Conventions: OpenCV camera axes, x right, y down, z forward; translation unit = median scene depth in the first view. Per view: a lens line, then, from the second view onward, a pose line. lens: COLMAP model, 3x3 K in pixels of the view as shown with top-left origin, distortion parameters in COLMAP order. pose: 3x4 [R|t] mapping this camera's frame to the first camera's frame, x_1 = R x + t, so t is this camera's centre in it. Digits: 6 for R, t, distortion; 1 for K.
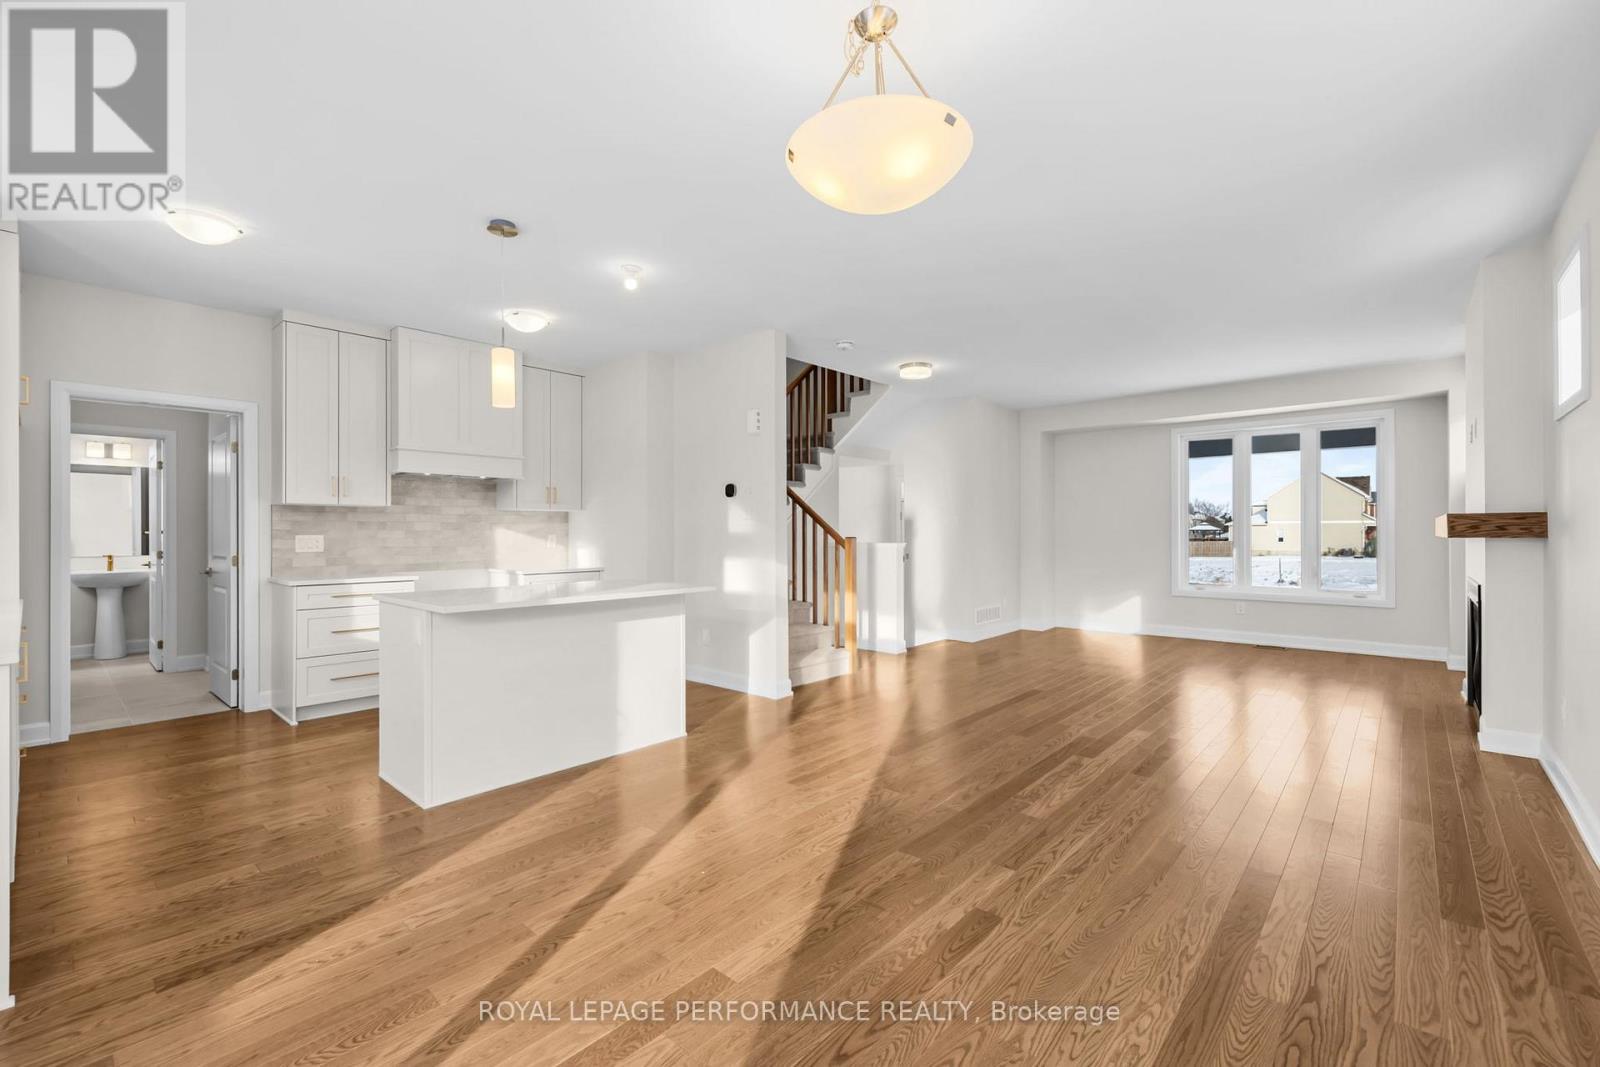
lens RADIAL K [[683.5, 0, 788.6], [0, 683.5, 532.6], [0, 0, 1]] dist [0.001582, 0.000246]
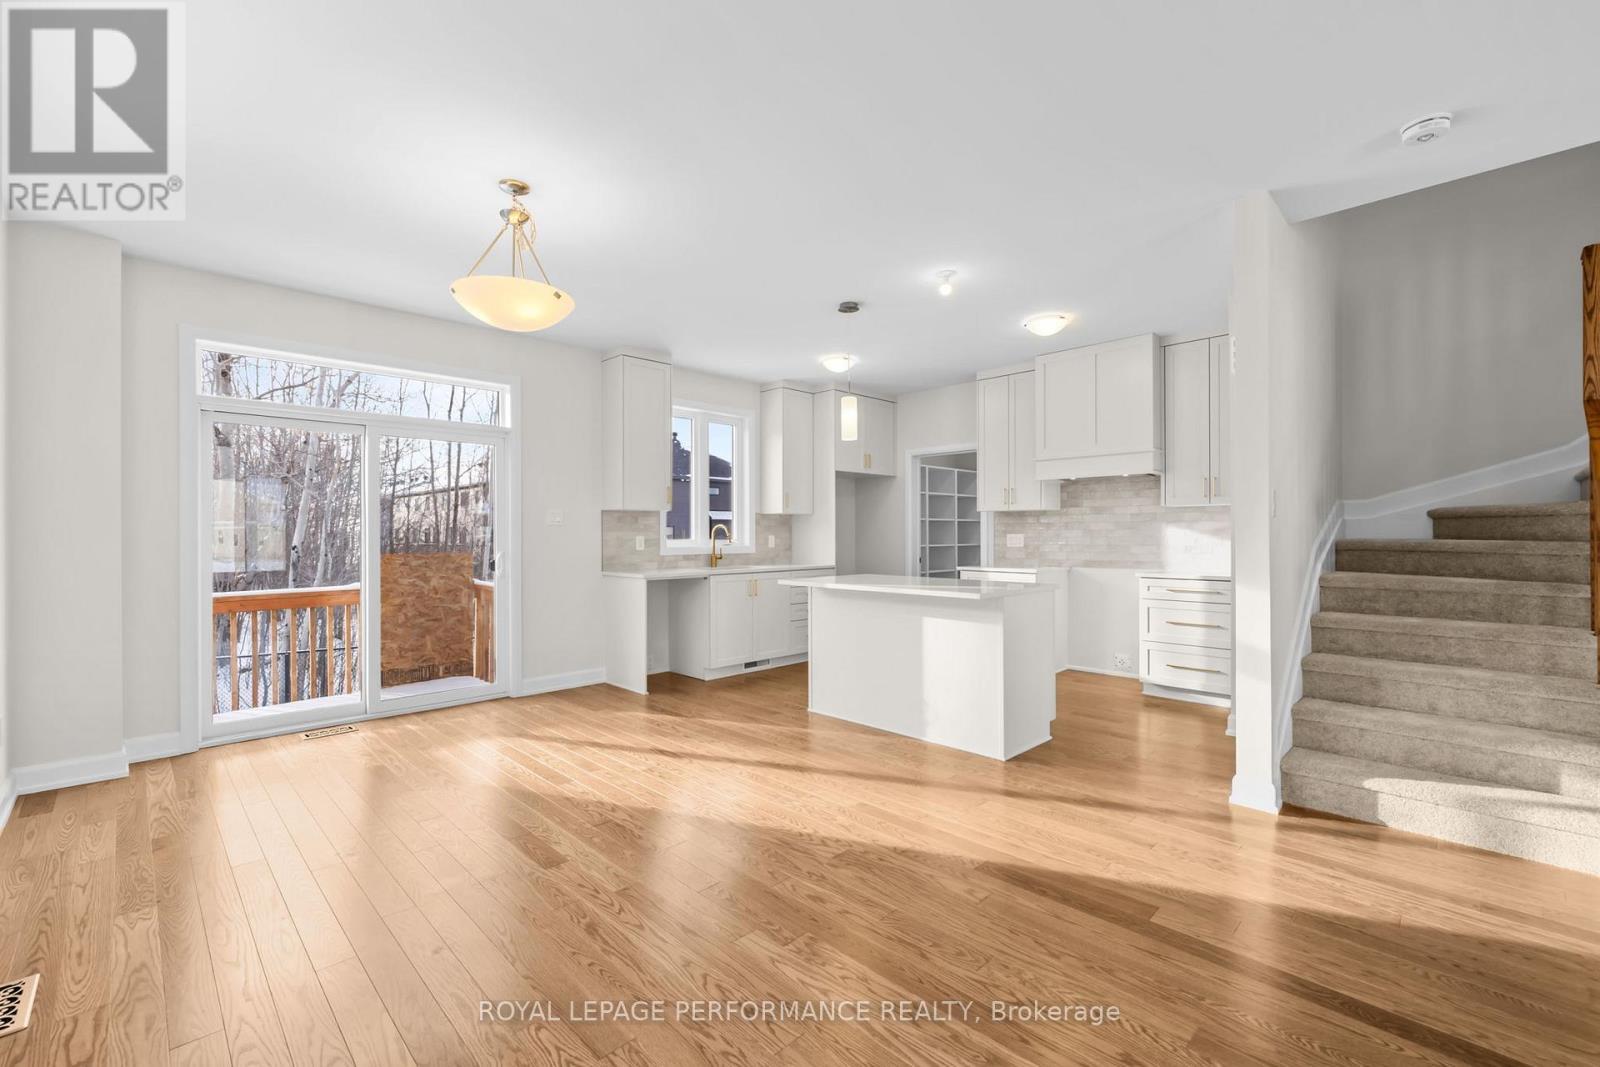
lens RADIAL K [[683.5, 0, 788.6], [0, 683.5, 532.6], [0, 0, 1]] dist [0.001582, 0.000246]
pose [[-0.067756, 0.000920, -0.997702, 0.613812], [0.005584, 0.999984, 0.000543, -0.002023], [0.997686, -0.005534, -0.067760, 0.635891]]
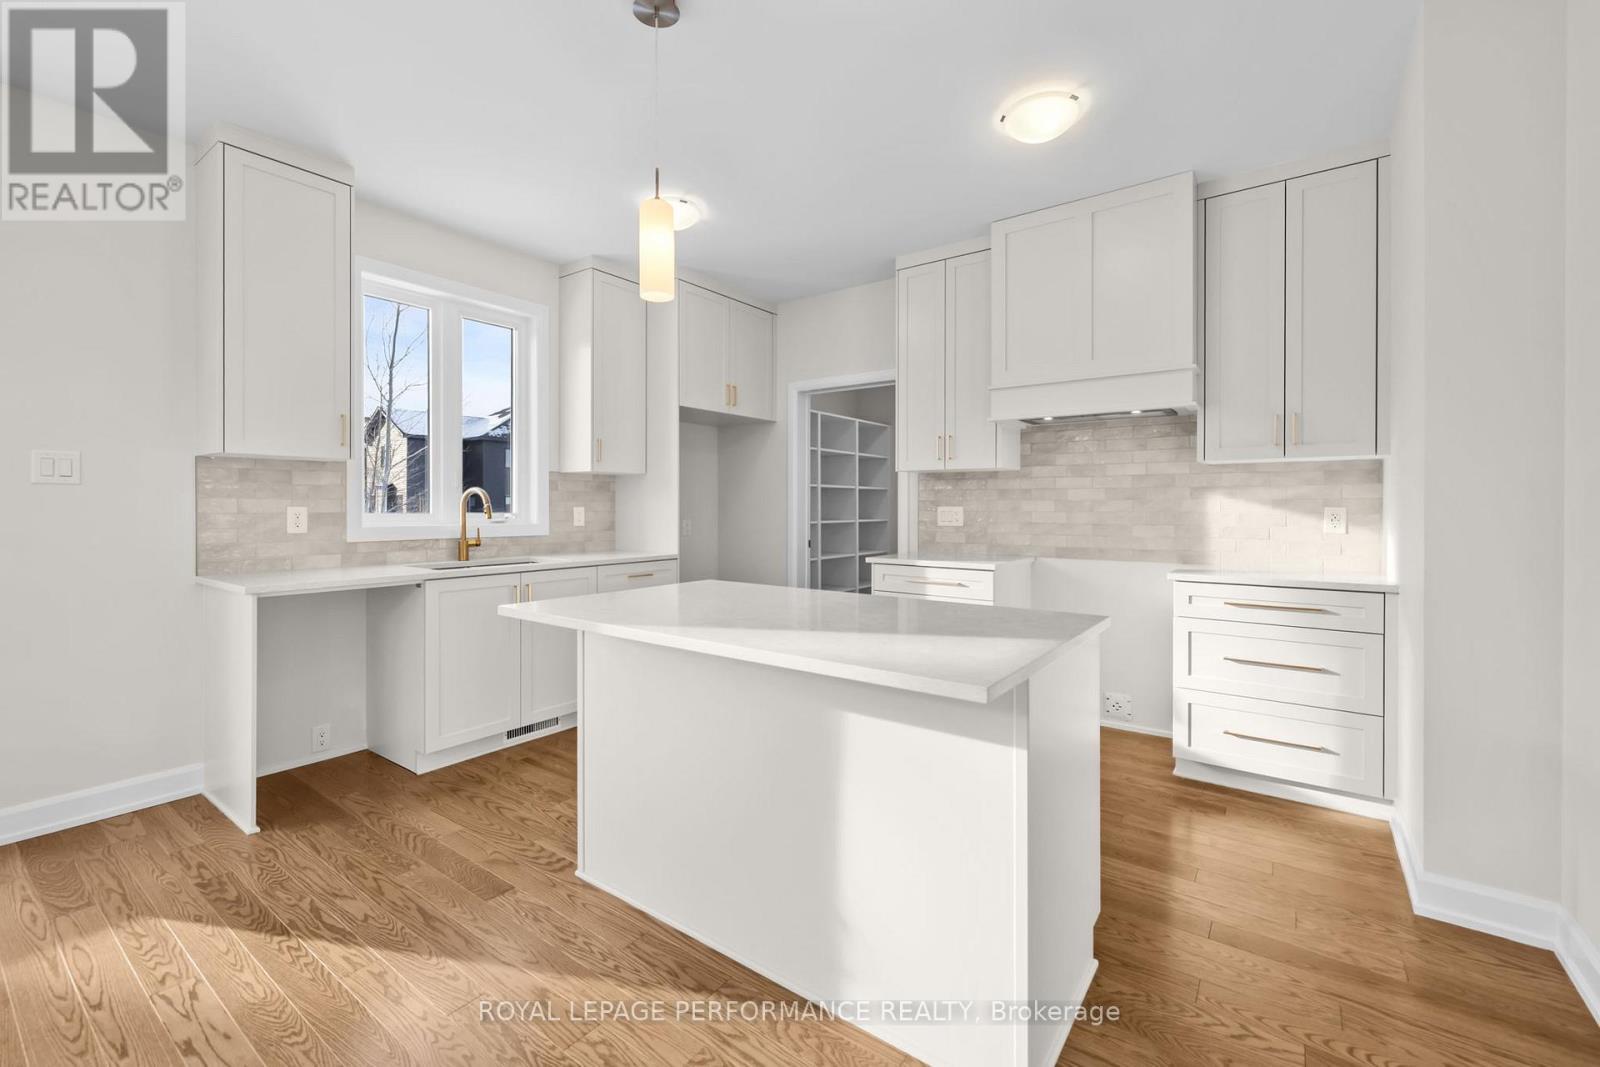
lens RADIAL K [[675.8, 0, 792.5], [0, 675.8, 510.0], [0, 0, 1]] dist [0.000623, 0.000093]
pose [[0.097752, 0.007672, -0.995181, 0.130490], [0.000345, 0.999970, 0.007743, 0.001338], [0.995211, -0.001101, 0.097746, 0.694751]]
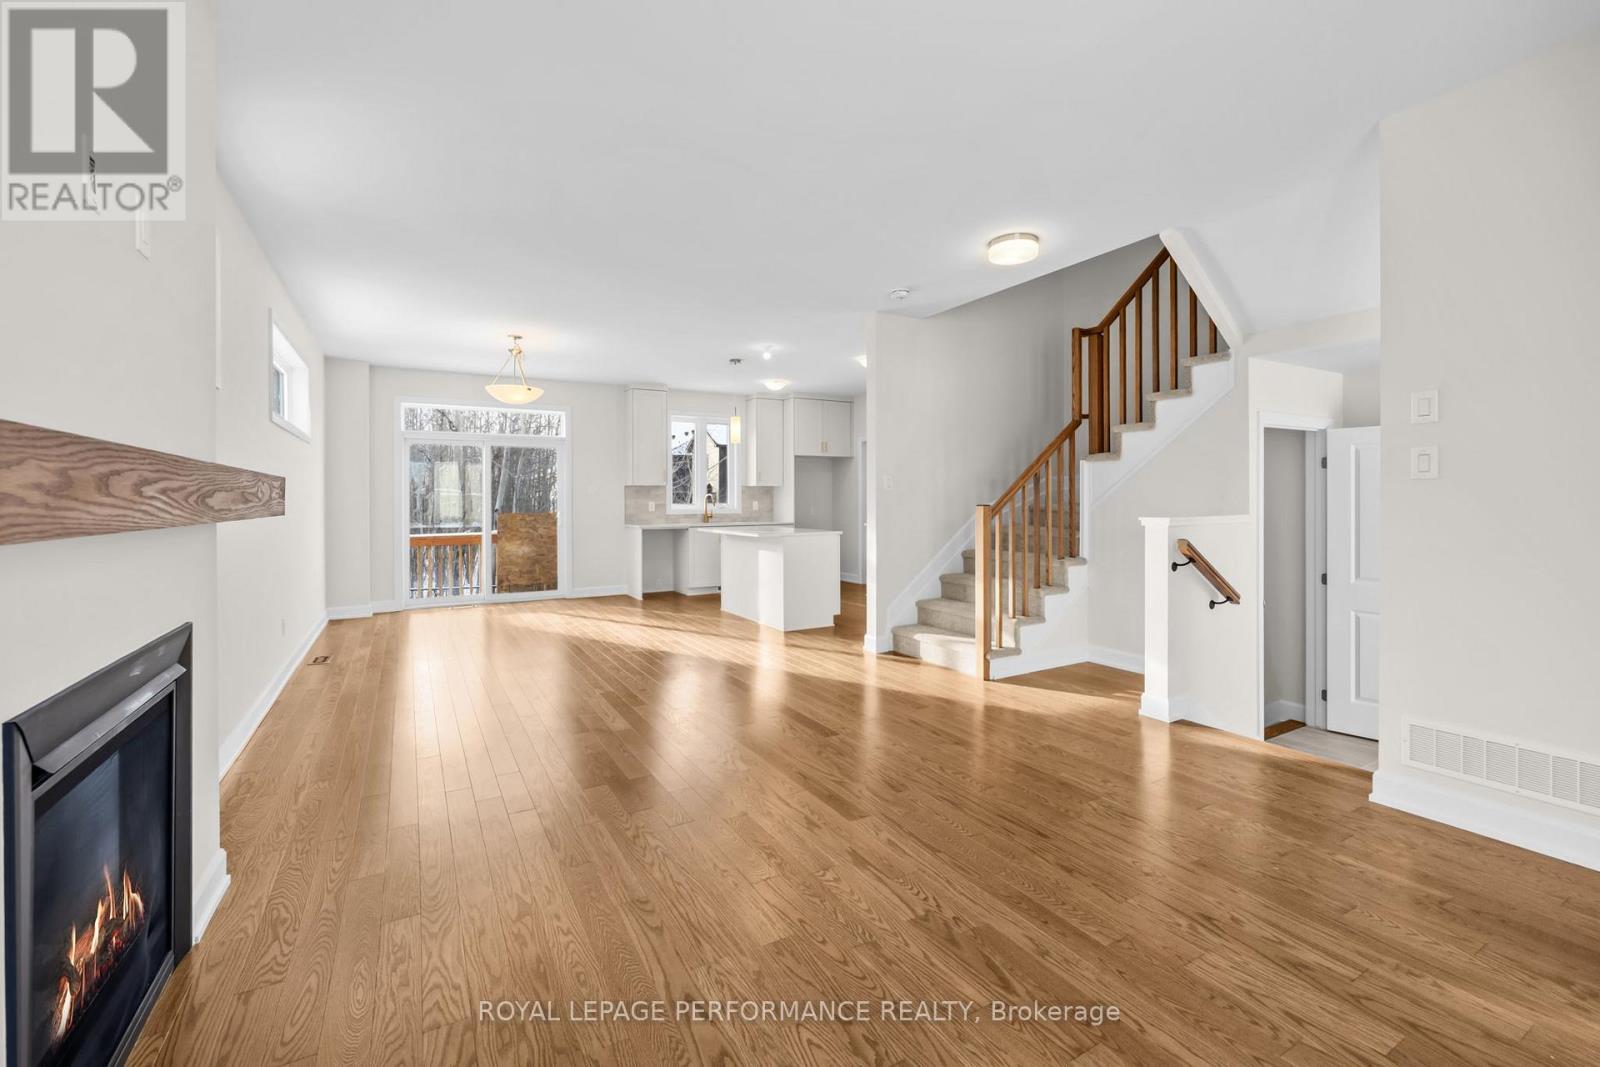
lens RADIAL K [[683.1, 0, 794.8], [0, 683.1, 498.9], [0, 0, 1]] dist [0.000464, -0.000149]
pose [[-0.315588, 0.003052, -0.948891, 1.055120], [0.008465, 0.999964, 0.000400, -0.002217], [0.948859, -0.007906, -0.315602, 1.226323]]
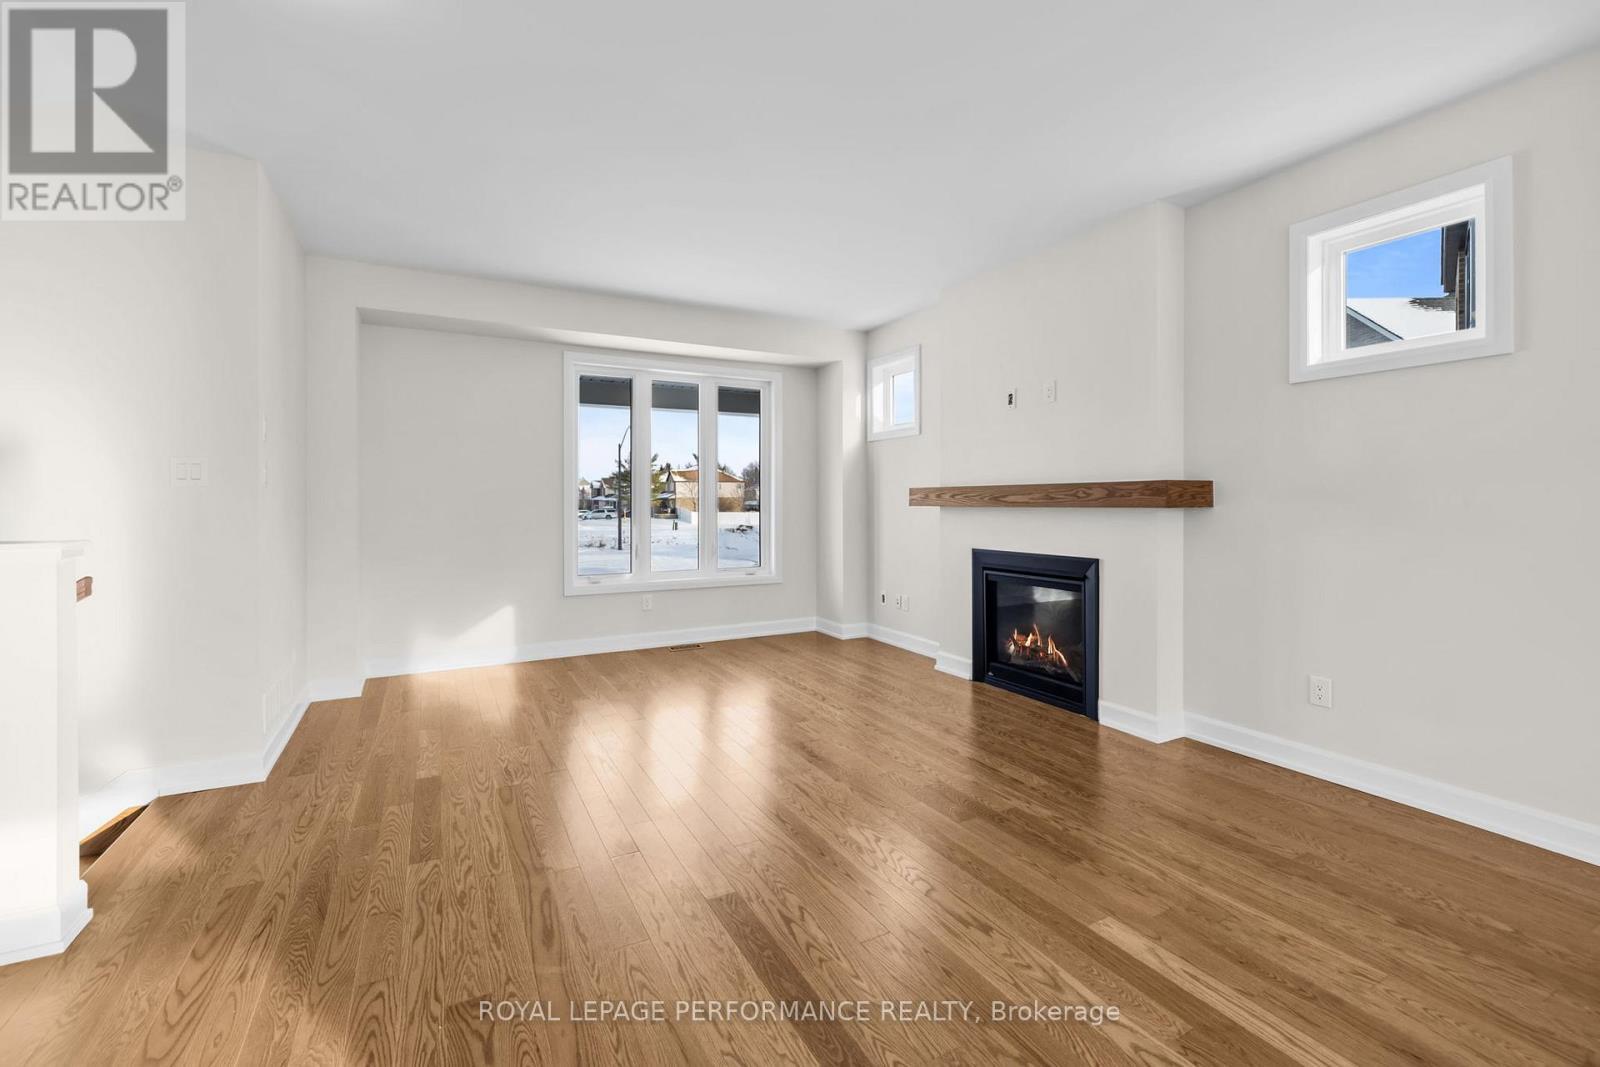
lens RADIAL K [[683.1, 0, 794.8], [0, 683.1, 498.9], [0, 0, 1]] dist [0.000464, -0.000149]
pose [[0.339374, 0.007670, 0.940620, 0.002831], [-0.001085, 0.999969, -0.007762, 0.000812], [-0.940651, 0.001613, 0.339372, 0.855293]]
